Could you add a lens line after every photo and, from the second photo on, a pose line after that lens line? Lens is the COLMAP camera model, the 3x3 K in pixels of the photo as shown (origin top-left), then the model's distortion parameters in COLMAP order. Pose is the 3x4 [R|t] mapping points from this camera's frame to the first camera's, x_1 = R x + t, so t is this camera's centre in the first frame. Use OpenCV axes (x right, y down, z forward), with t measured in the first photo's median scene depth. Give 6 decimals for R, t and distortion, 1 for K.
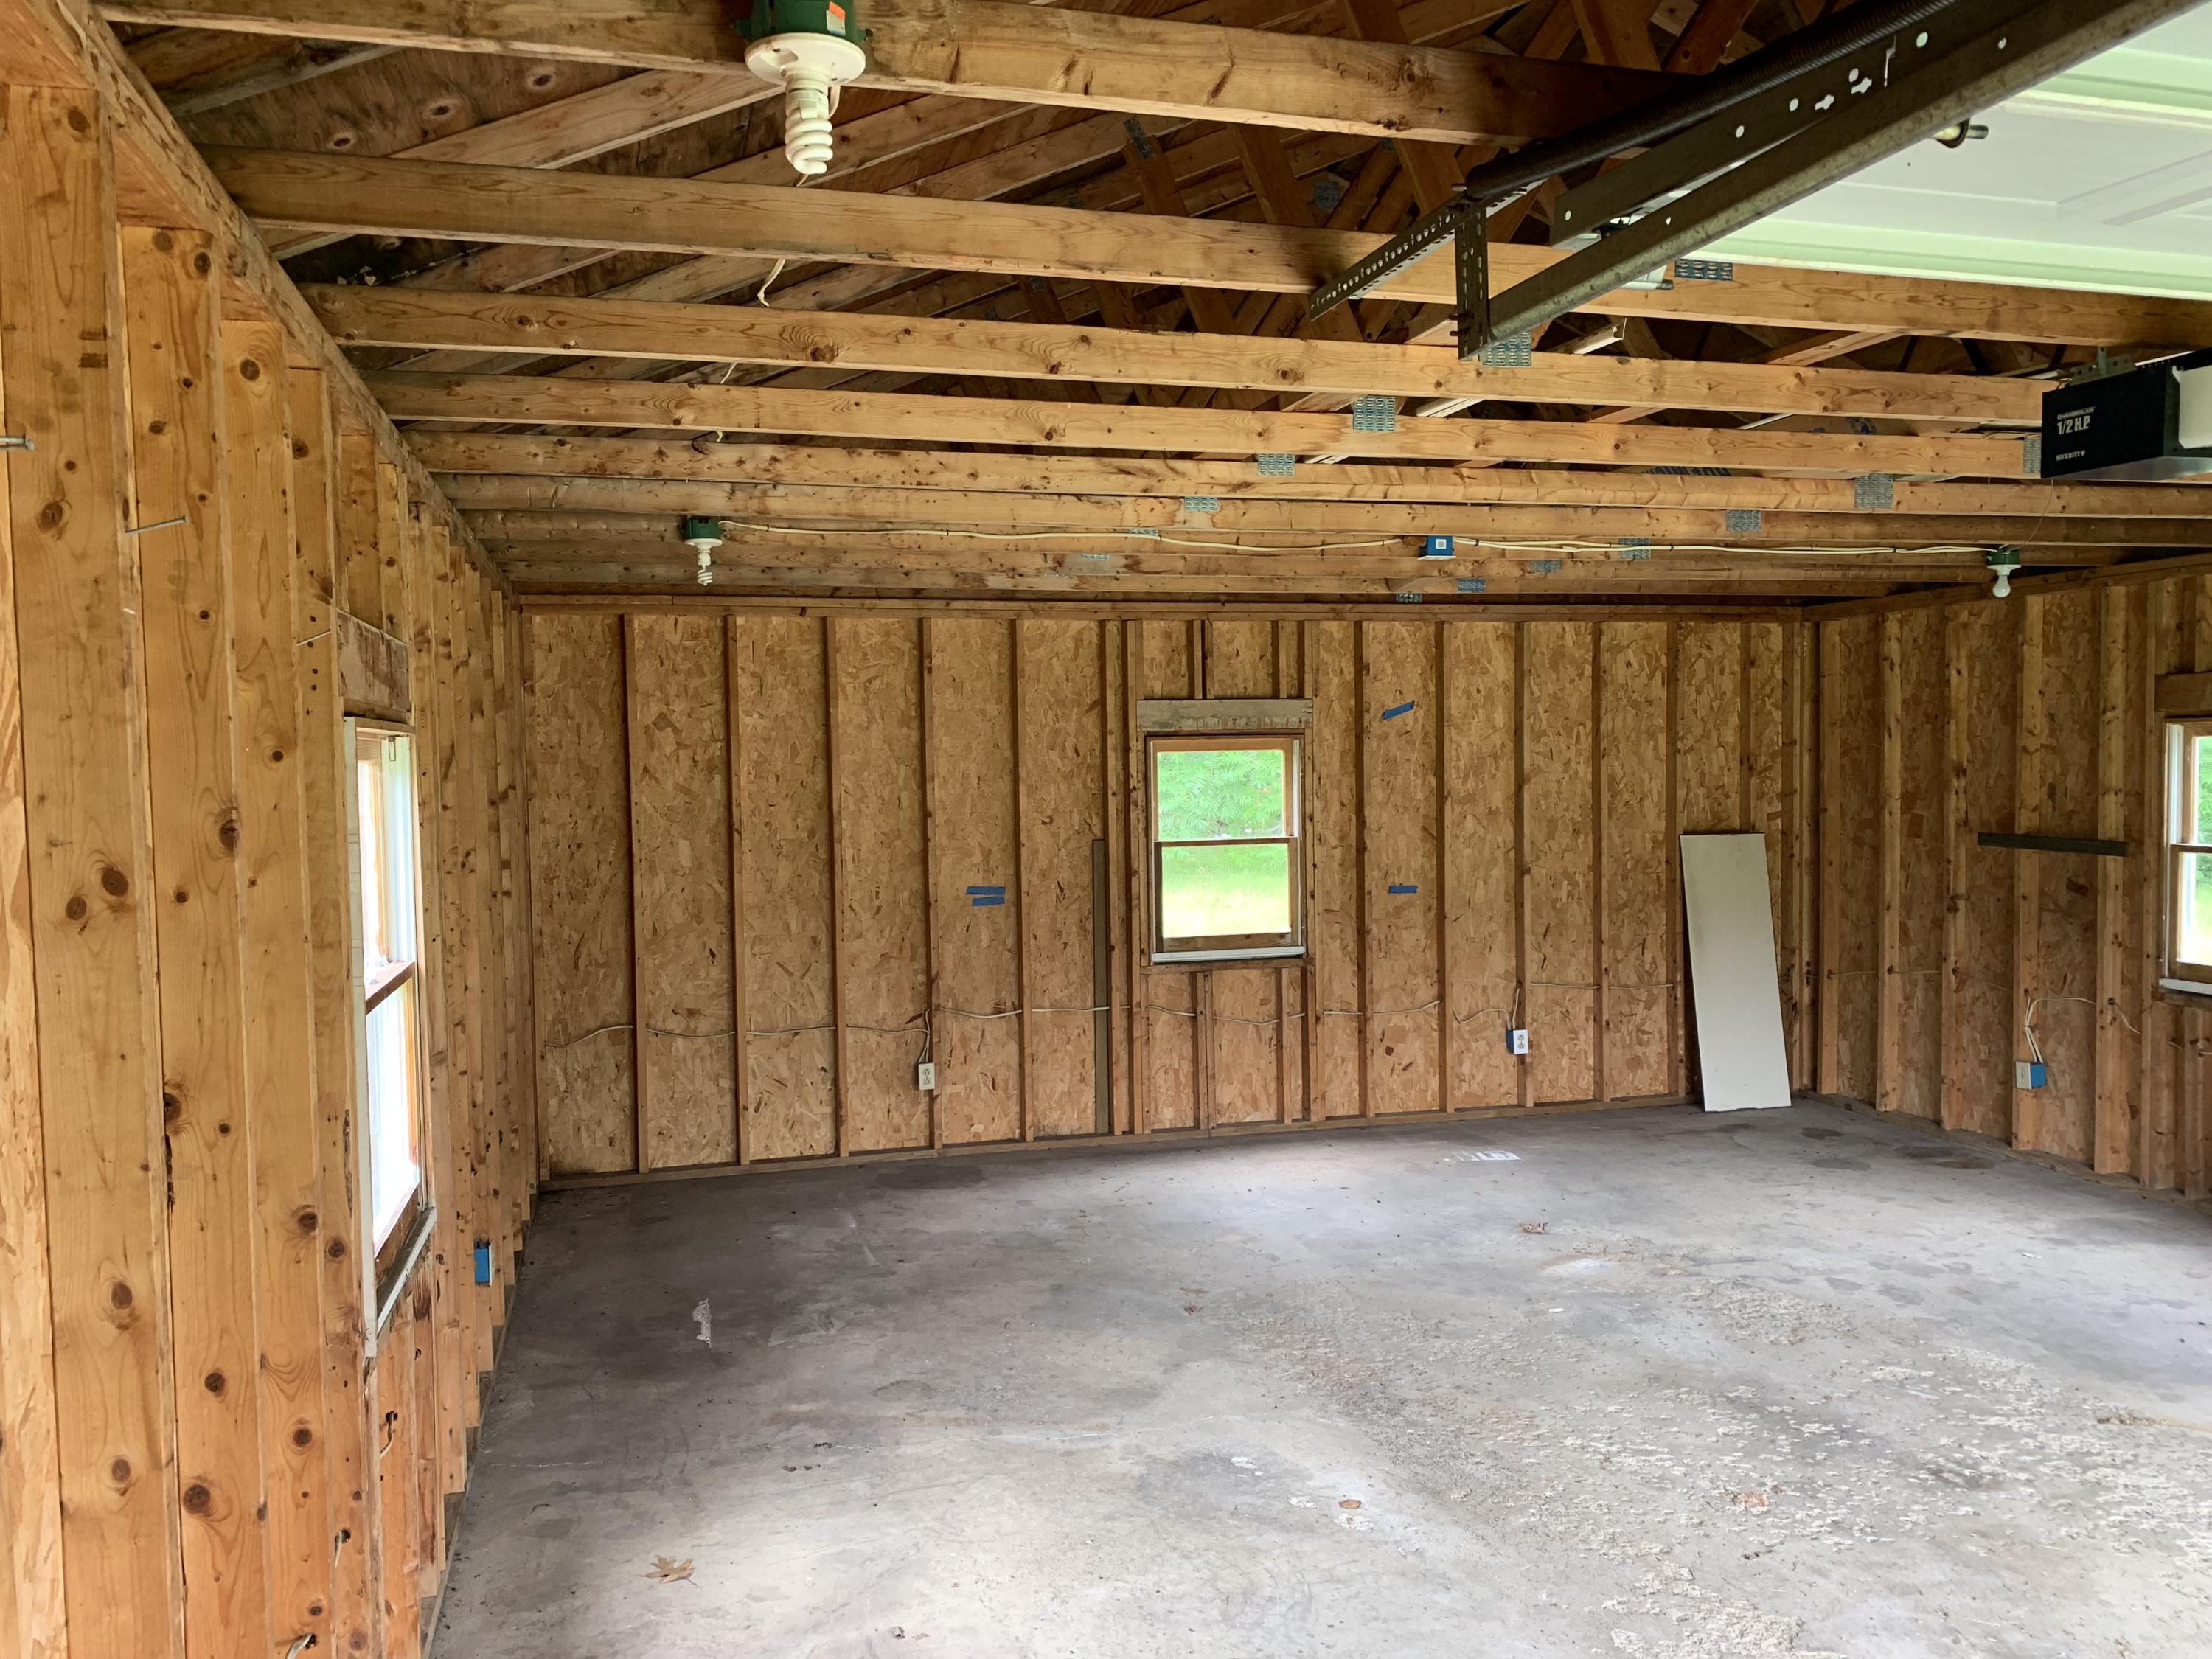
lens RADIAL K [[1705.9, 0, 1103.5], [0, 1705.9, 810.2], [0, 0, 1]] dist [0.055442, -0.052702]
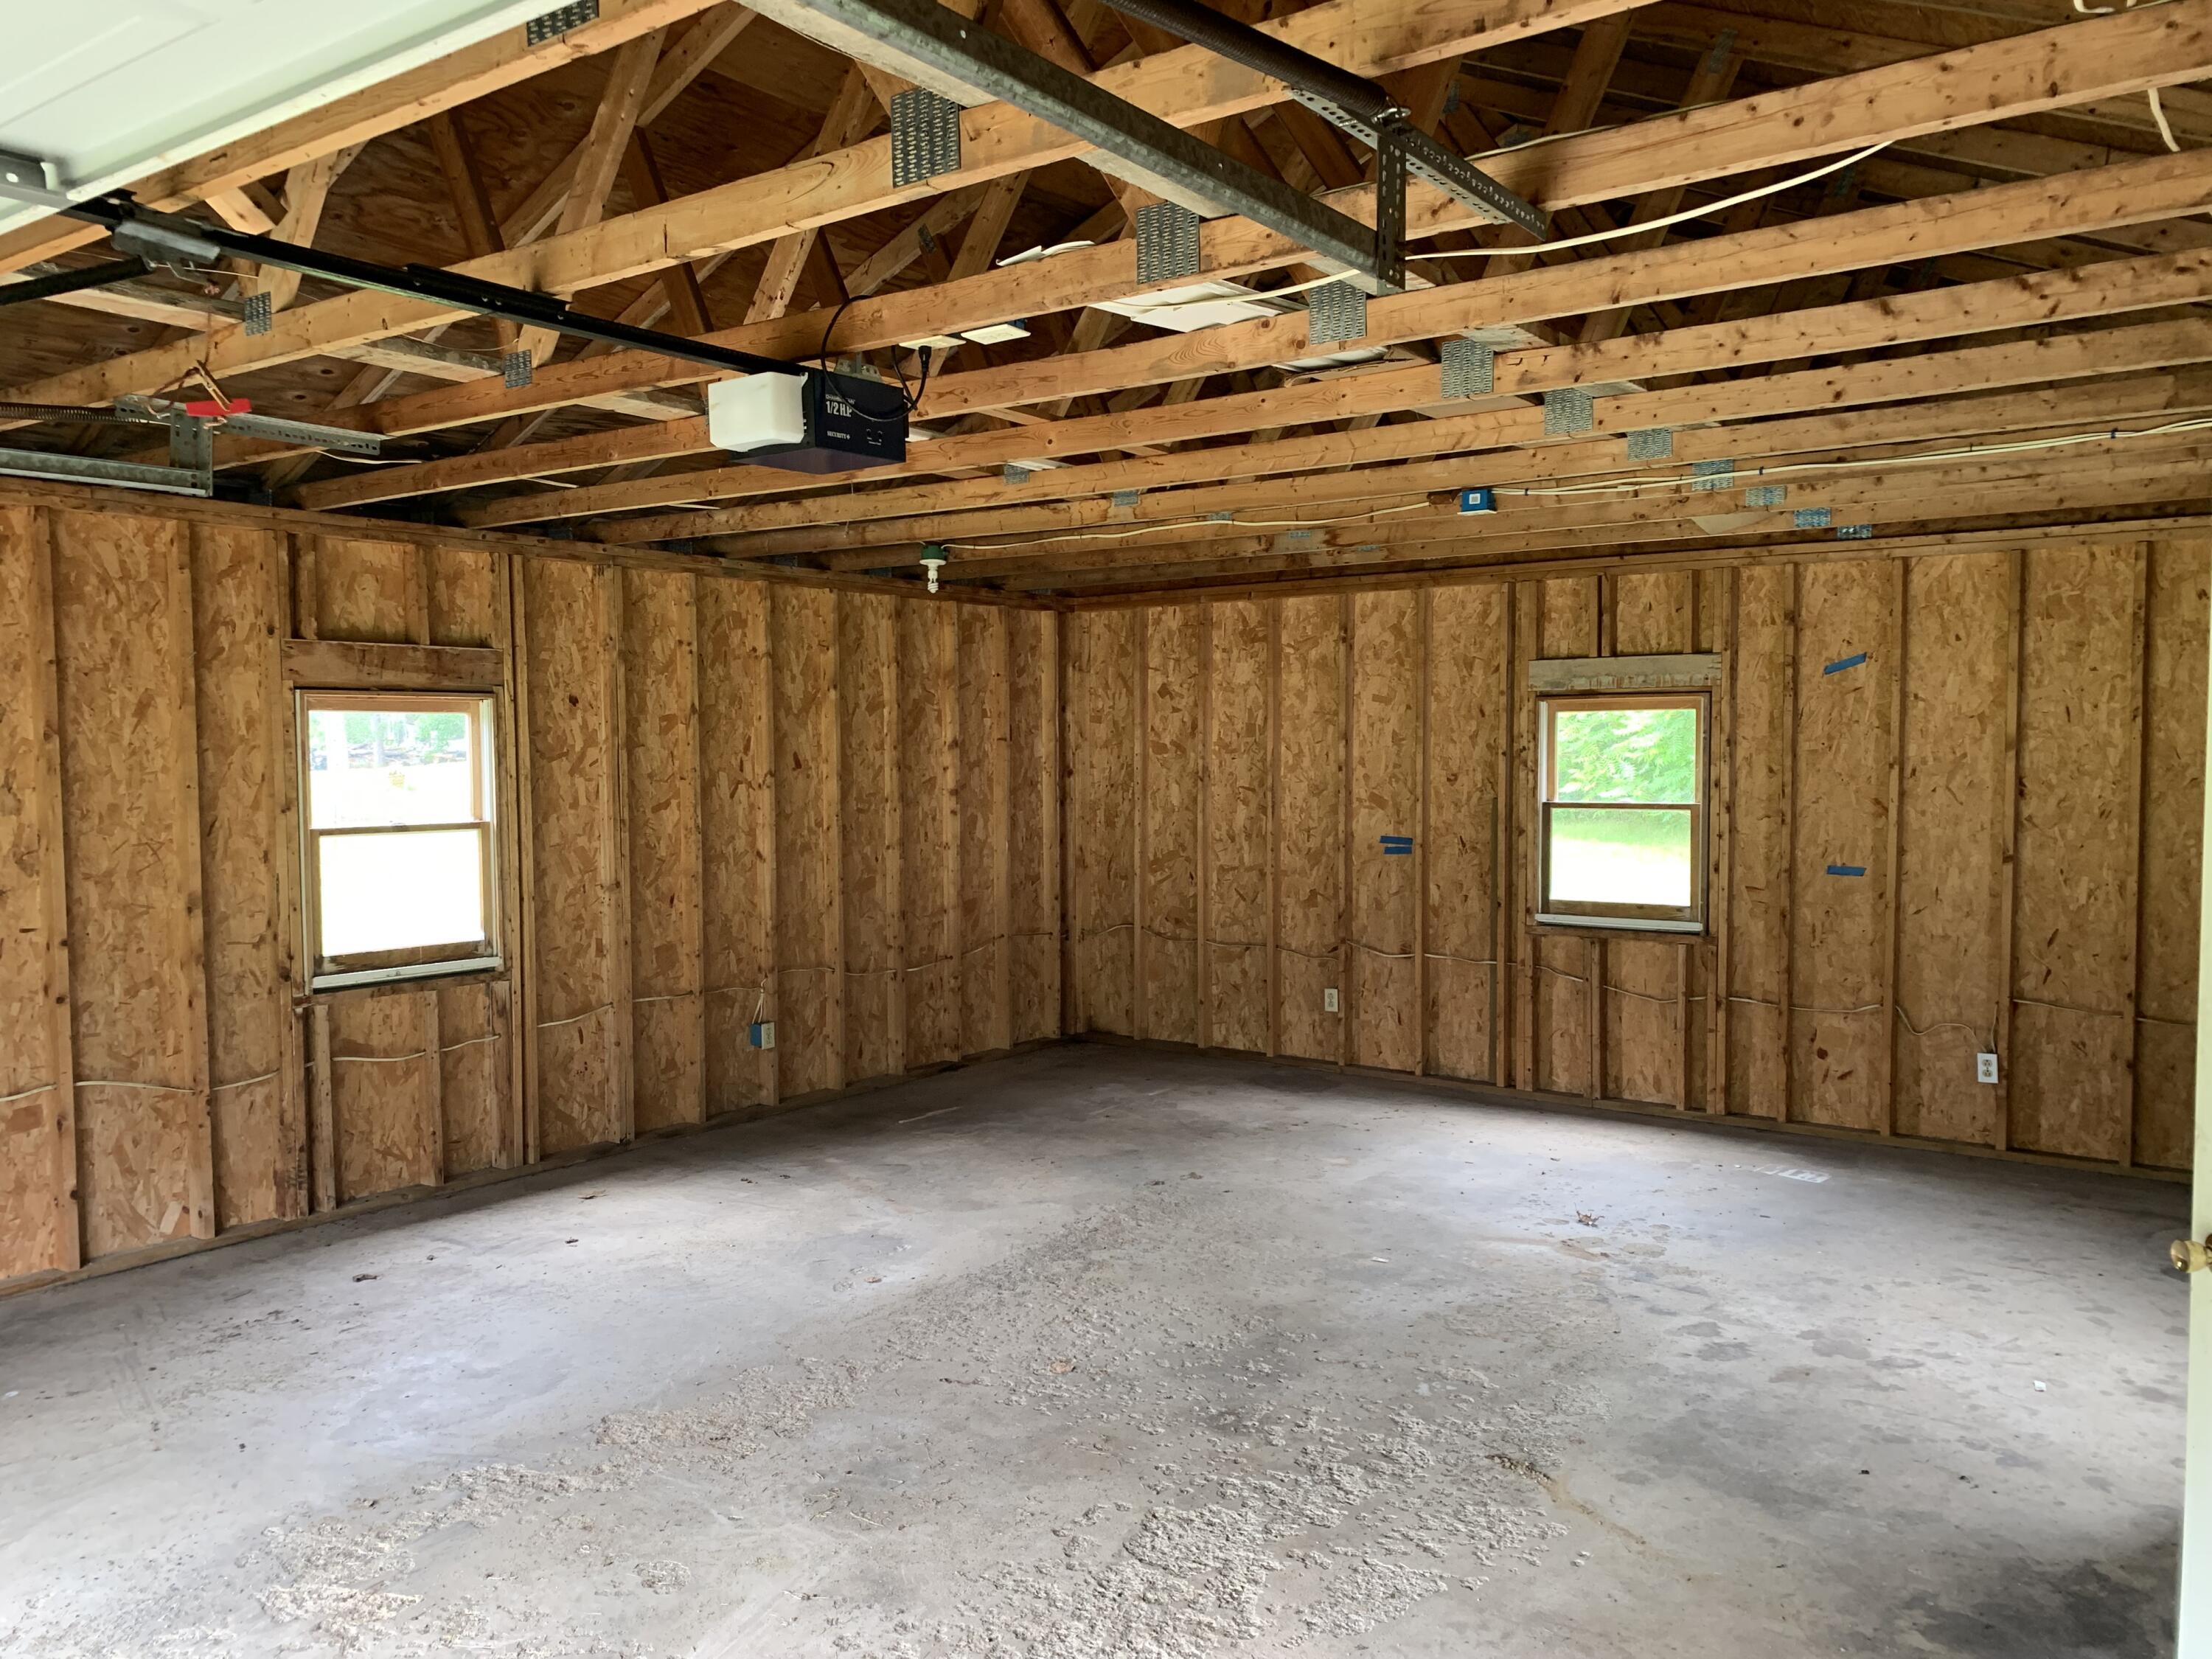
lens RADIAL K [[1705.9, 0, 1095.2], [0, 1705.9, 839.6], [0, 0, 1]] dist [0.055442, -0.052702]
pose [[0.612636, 0.055389, -0.788422, 0.771221], [-0.028353, 0.998439, 0.048112, -0.000717], [0.789856, -0.007121, 0.613251, 0.202750]]
